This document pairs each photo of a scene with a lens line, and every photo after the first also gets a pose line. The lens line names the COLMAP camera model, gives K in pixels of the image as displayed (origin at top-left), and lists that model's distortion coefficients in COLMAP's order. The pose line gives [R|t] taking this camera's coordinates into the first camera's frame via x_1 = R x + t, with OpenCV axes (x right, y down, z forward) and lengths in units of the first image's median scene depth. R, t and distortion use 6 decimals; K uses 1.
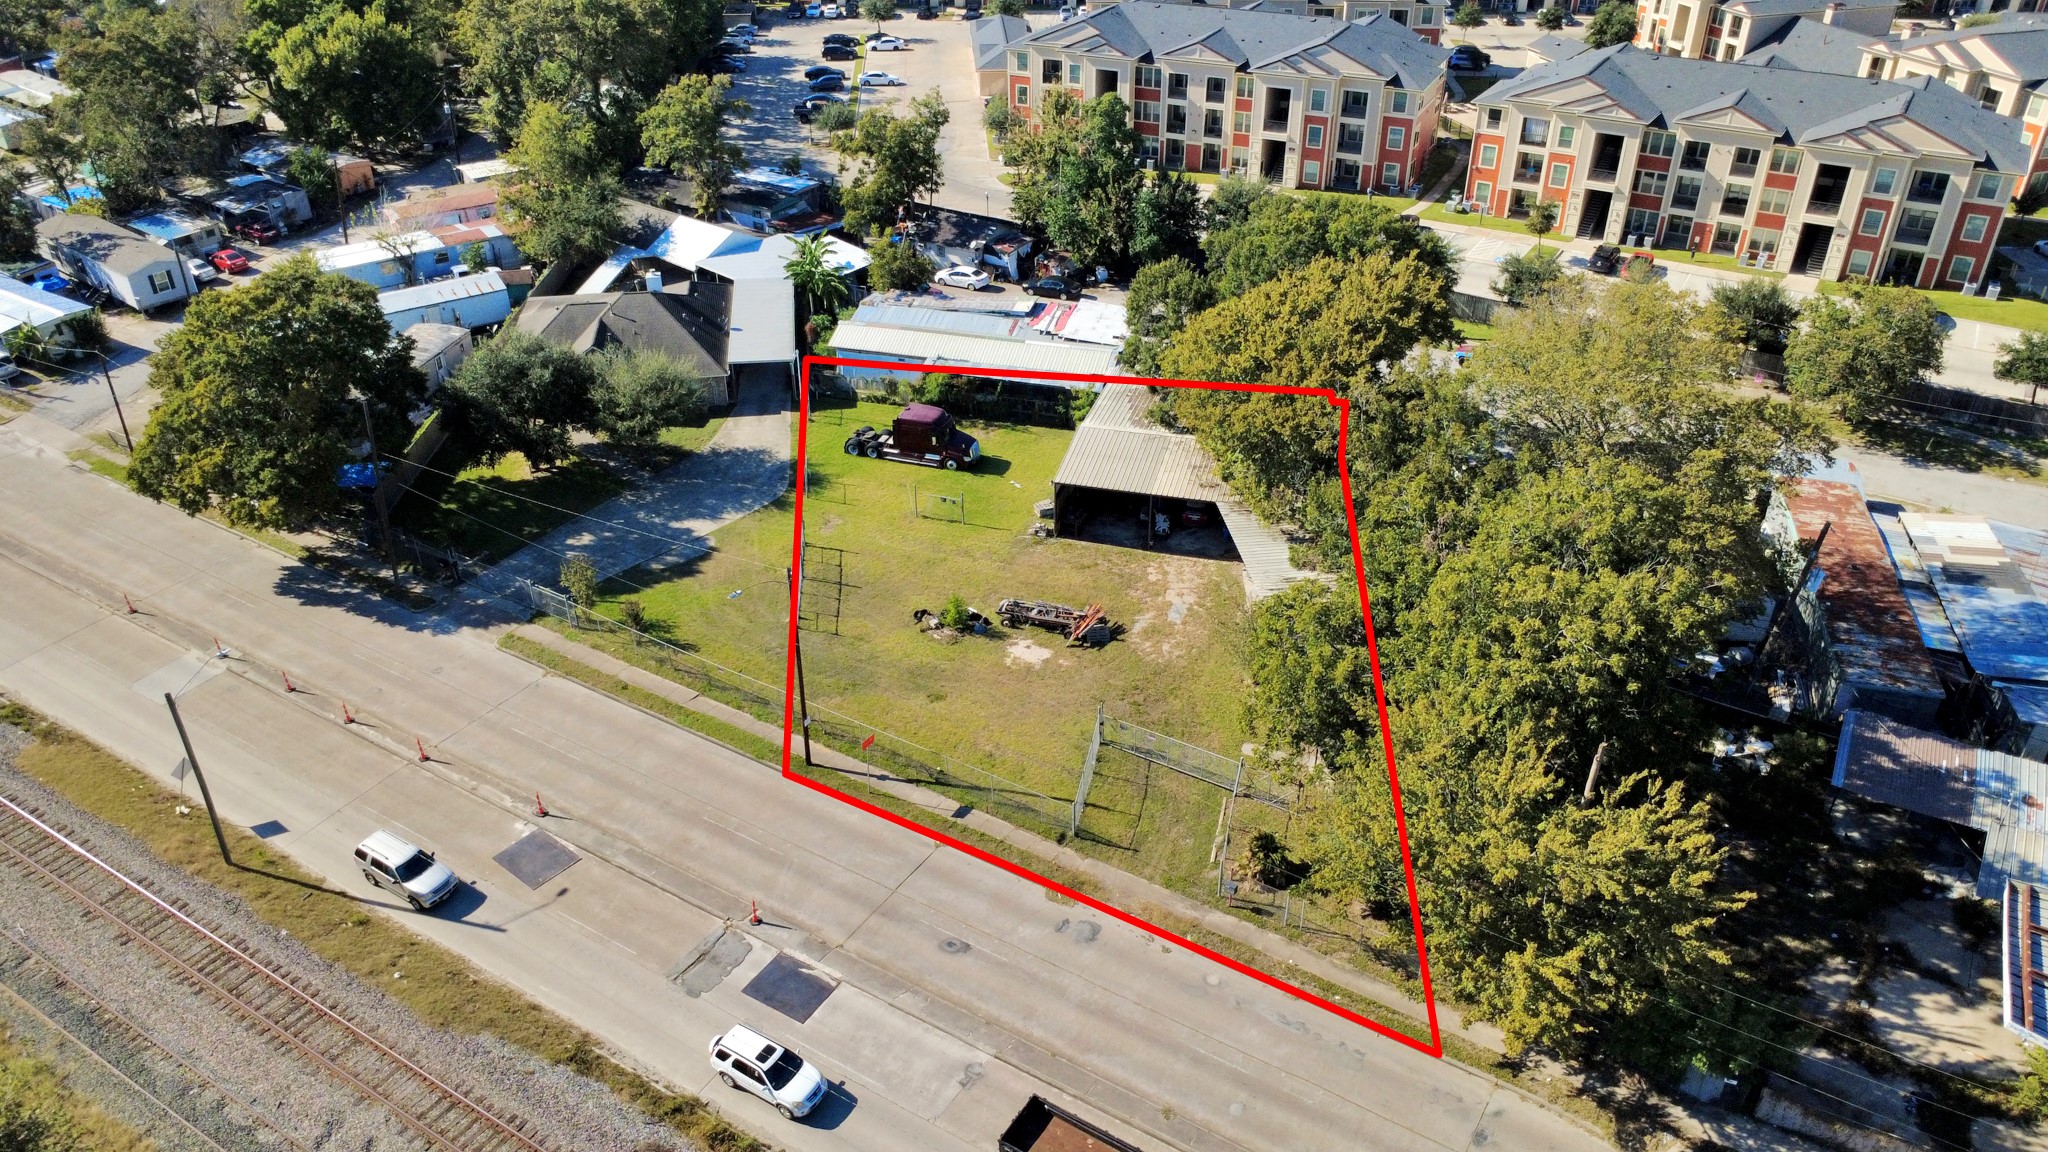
lens RADIAL K [[1486.7, 0, 1027.4], [0, 1486.7, 579.0], [0, 0, 1]] dist [-0.001055, 0.000829]
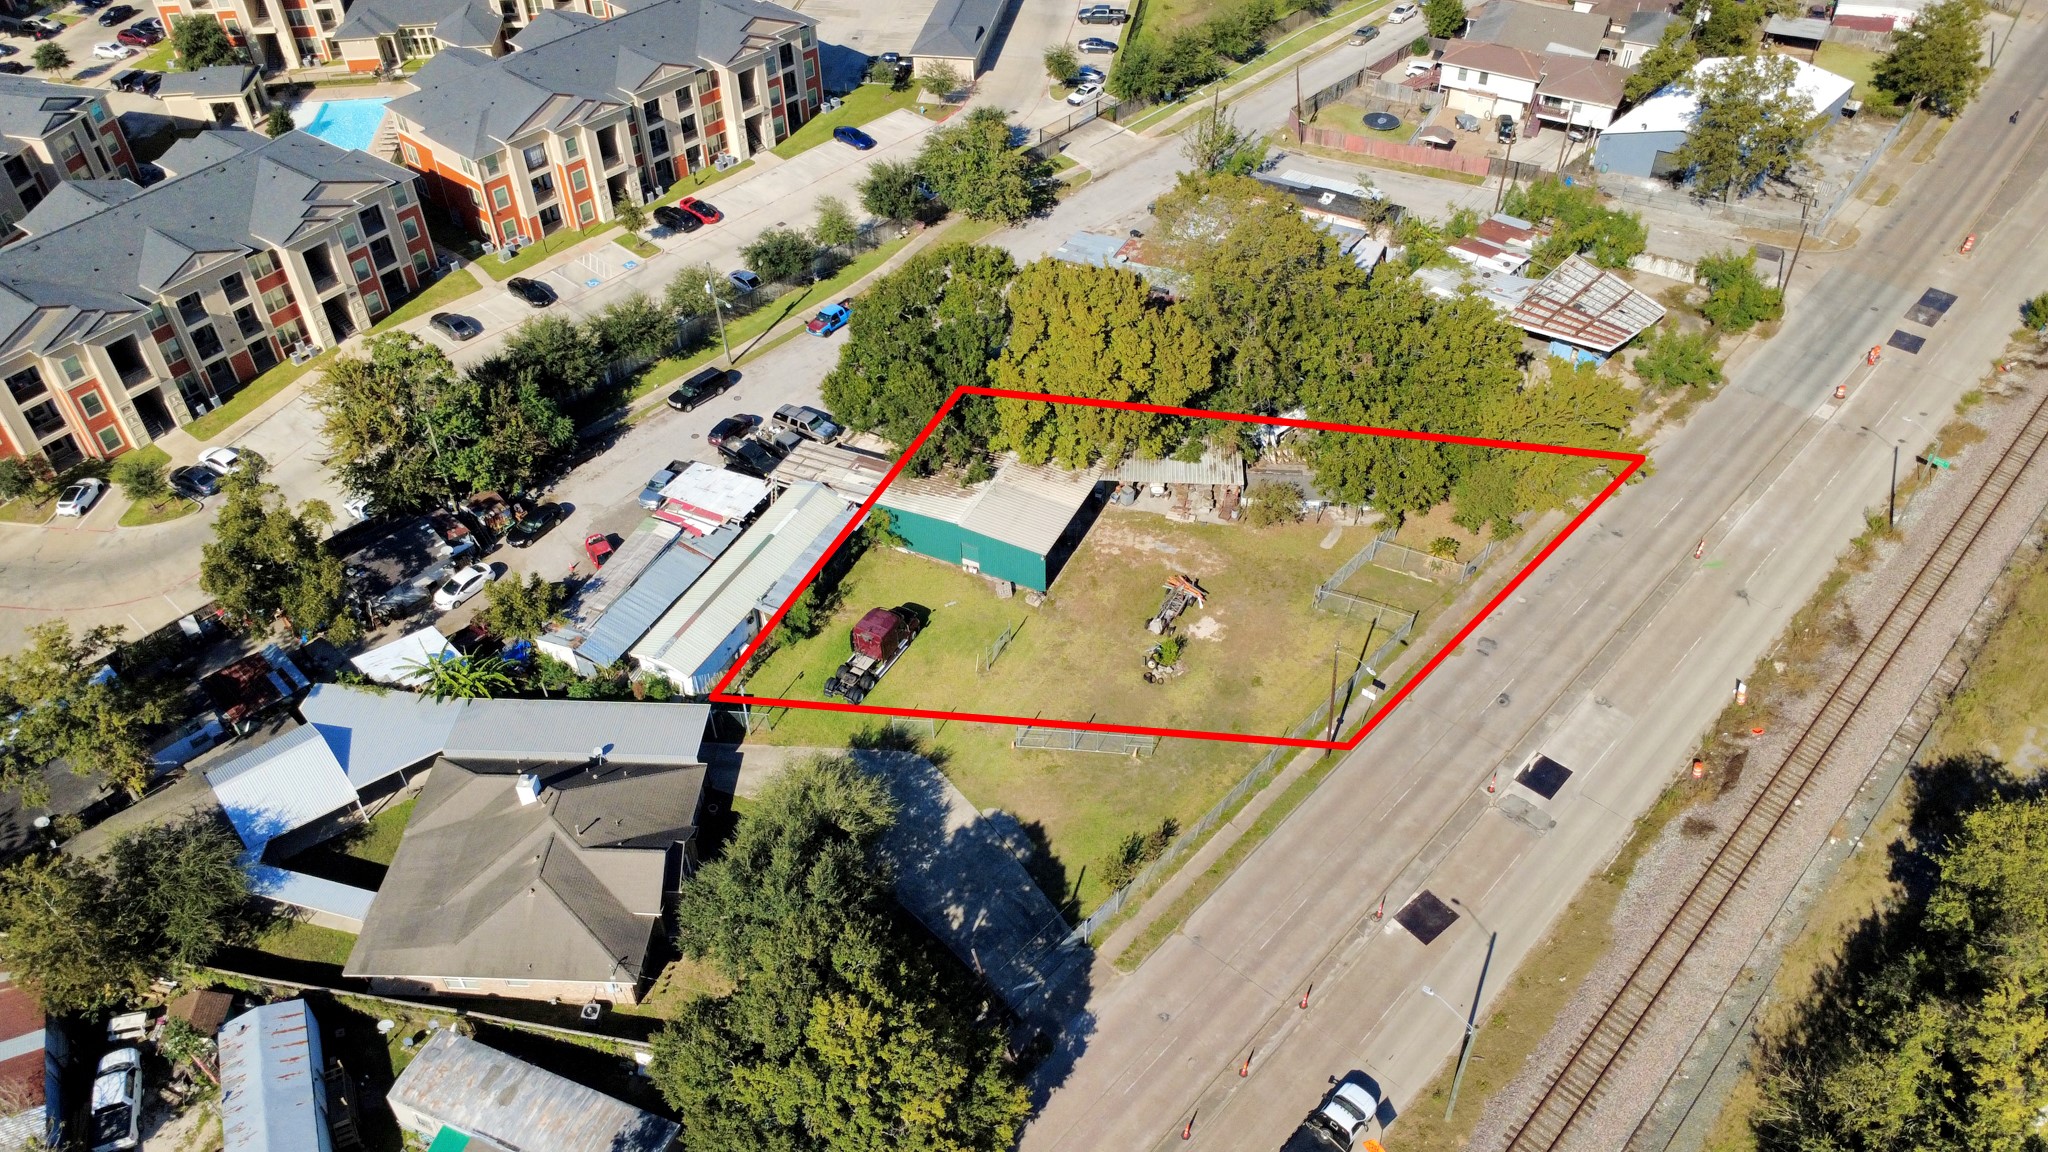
lens RADIAL K [[1486.7, 0, 1027.4], [0, 1486.7, 579.0], [0, 0, 1]] dist [-0.001055, 0.000829]
pose [[0.182050, -0.658159, 0.730537, -0.693013], [0.527761, 0.692272, 0.492167, -0.514112], [-0.829654, 0.295950, 0.473379, 0.340031]]
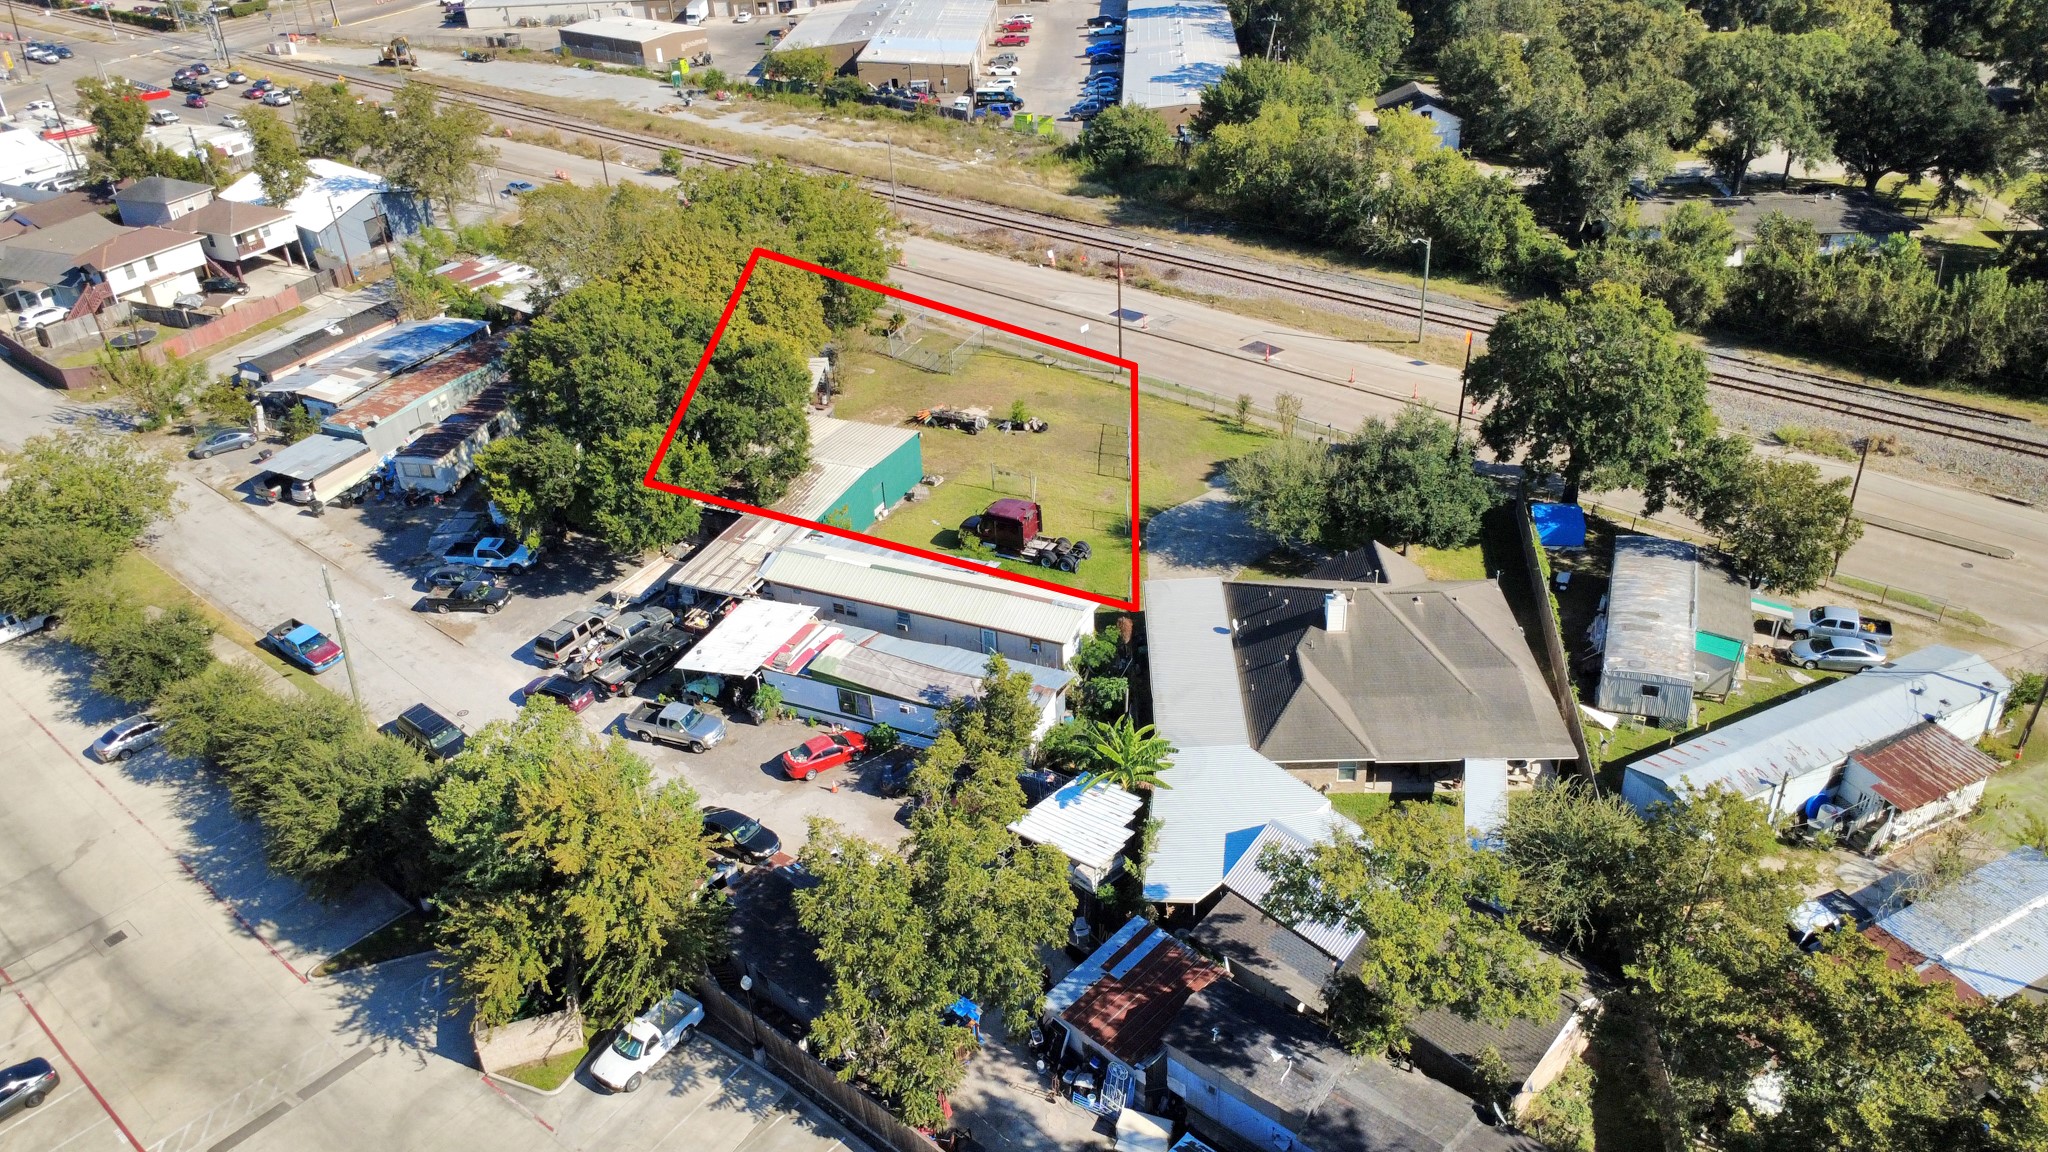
lens RADIAL K [[1486.7, 0, 1027.4], [0, 1486.7, 579.0], [0, 0, 1]] dist [-0.001055, 0.000829]
pose [[-0.985165, -0.035641, 0.167867, -0.216087], [0.132778, 0.461403, 0.877199, -0.828338], [-0.108718, 0.886475, -0.449826, 1.278113]]
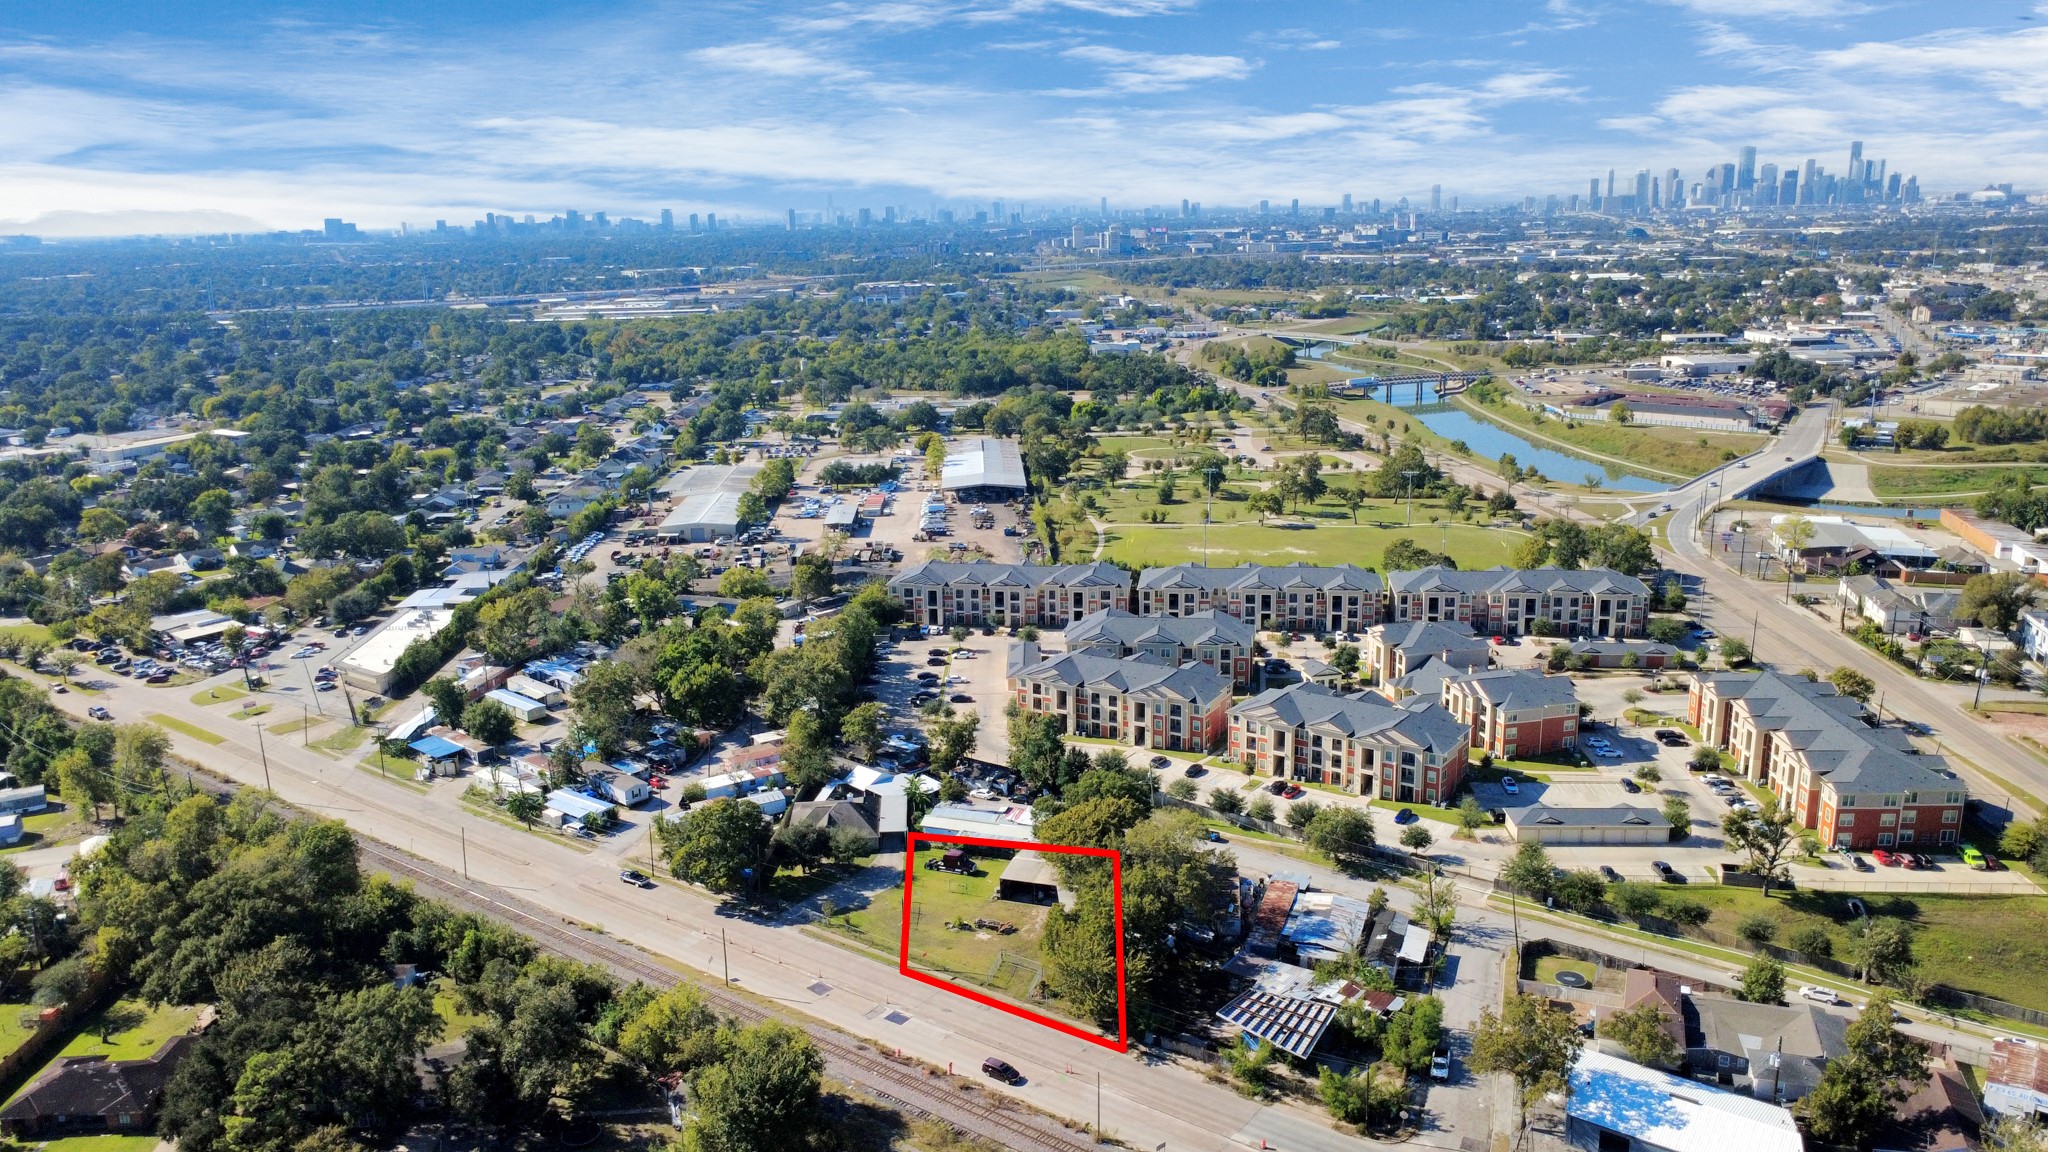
lens RADIAL K [[1486.7, 0, 1027.4], [0, 1486.7, 579.0], [0, 0, 1]] dist [-0.001055, 0.000829]
pose [[0.997474, -0.000731, -0.071025, 0.202784], [-0.020893, 0.952687, -0.303234, 0.183043], [0.067887, 0.303952, 0.950265, -1.346742]]
